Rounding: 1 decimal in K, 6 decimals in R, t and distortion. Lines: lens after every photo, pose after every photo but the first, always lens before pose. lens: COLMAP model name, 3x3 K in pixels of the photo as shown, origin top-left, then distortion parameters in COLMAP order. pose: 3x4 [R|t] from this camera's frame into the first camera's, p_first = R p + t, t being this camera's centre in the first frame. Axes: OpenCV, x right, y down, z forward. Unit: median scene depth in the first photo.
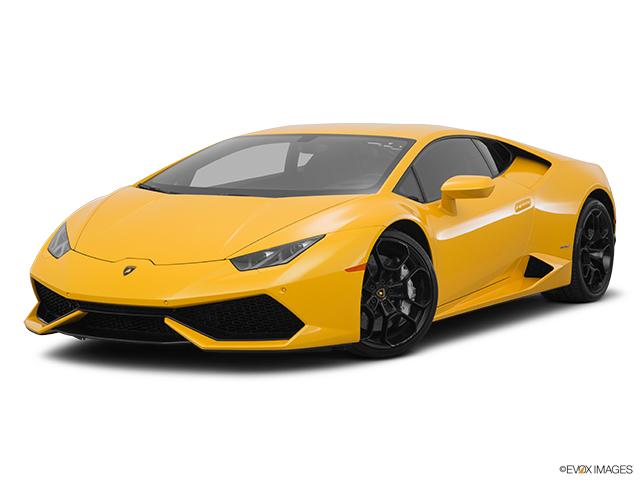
lens RADIAL K [[1252.3, 0, 320.0], [0, 1252.3, 240.0], [0, 0, 1]] dist [0.034408, -0.012414]
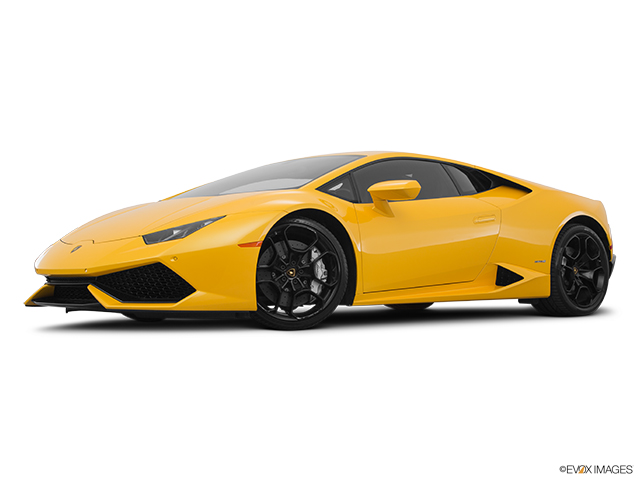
lens RADIAL K [[893.7, 0, 320.0], [0, 893.7, 240.0], [0, 0, 1]] dist [0.009386, 0.012321]
pose [[0.963232, -0.010852, -0.268452, 0.288125], [-0.017220, 0.994636, -0.101996, 0.094020], [0.268119, 0.102869, 0.957878, 0.222805]]
